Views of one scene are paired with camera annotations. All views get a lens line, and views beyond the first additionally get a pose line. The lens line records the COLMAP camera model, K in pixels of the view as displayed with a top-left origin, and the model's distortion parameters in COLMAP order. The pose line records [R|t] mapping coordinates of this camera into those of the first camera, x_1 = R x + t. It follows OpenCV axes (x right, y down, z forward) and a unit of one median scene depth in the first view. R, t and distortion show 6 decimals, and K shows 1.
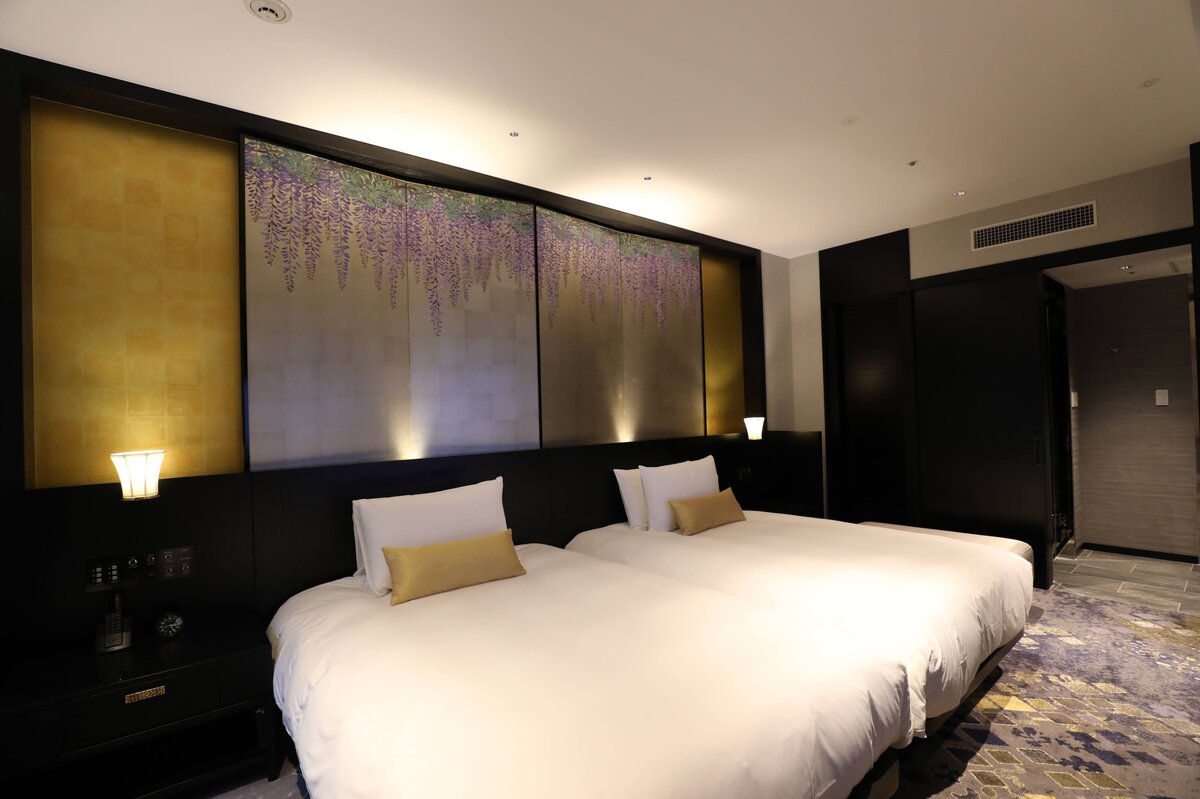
lens RADIAL K [[546.6, 0, 607.0], [0, 546.6, 404.5], [0, 0, 1]] dist [-0.020225, 0.000120]
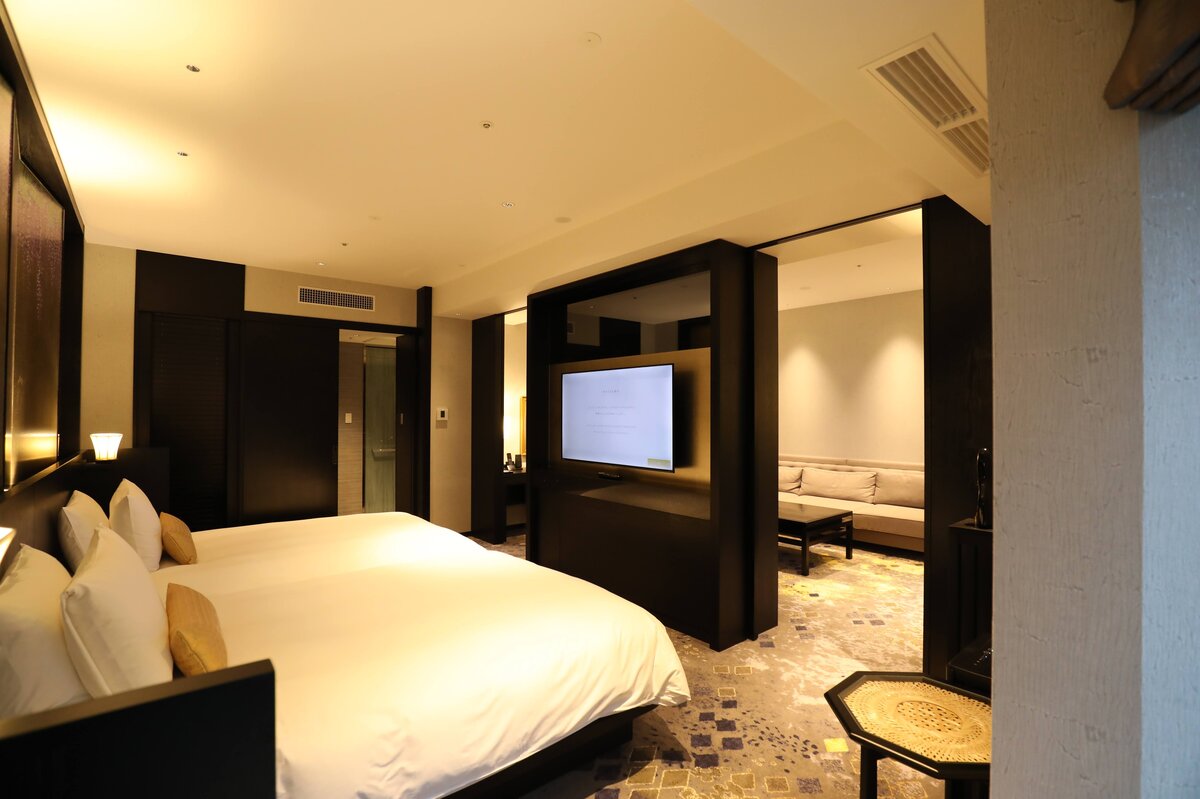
lens RADIAL K [[546.6, 0, 607.0], [0, 546.6, 404.5], [0, 0, 1]] dist [-0.020225, 0.000120]
pose [[-0.016733, 0.040940, 0.999021, -0.697631], [-0.013861, 0.999056, -0.041174, 0.002692], [-0.999764, -0.014536, -0.016150, 0.314010]]
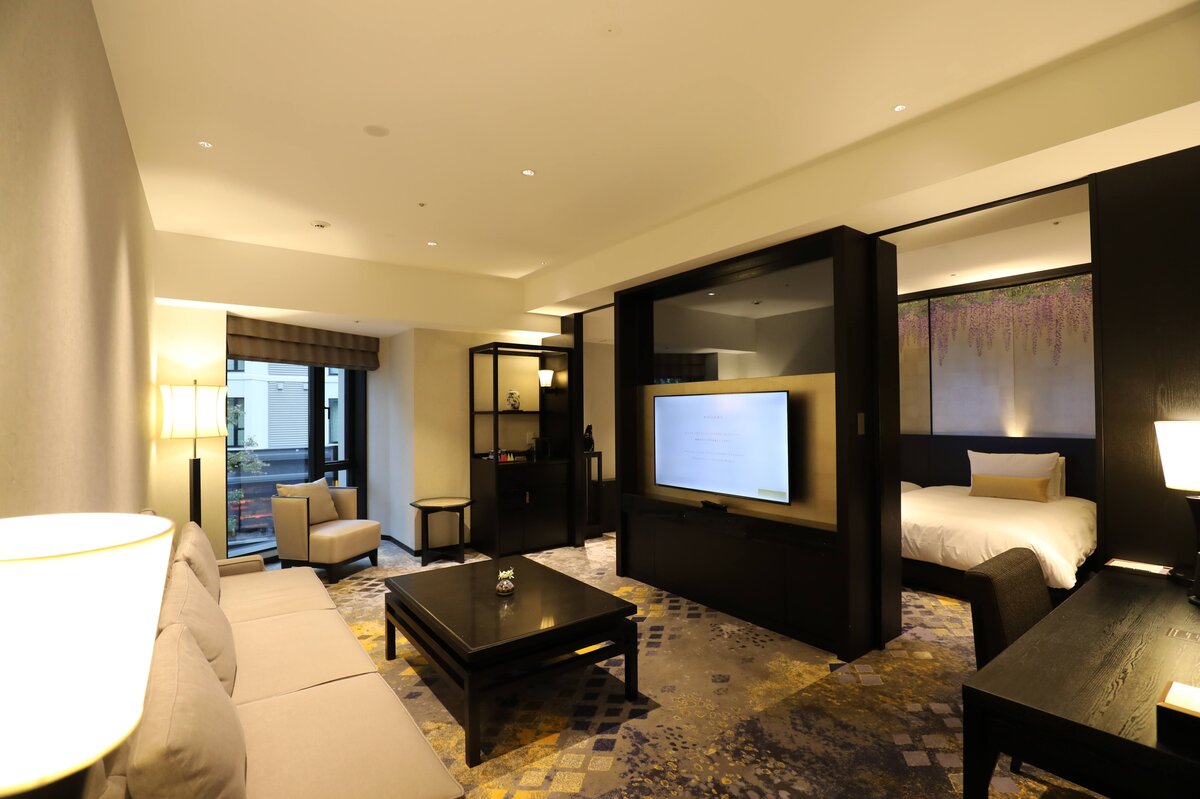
lens RADIAL K [[546.6, 0, 607.0], [0, 546.6, 404.5], [0, 0, 1]] dist [-0.020225, 0.000120]
pose [[-0.051877, 0.016371, -0.998519, 1.612902], [0.020451, 0.999673, 0.015327, -0.064552], [0.998444, -0.019625, -0.052195, 0.032048]]
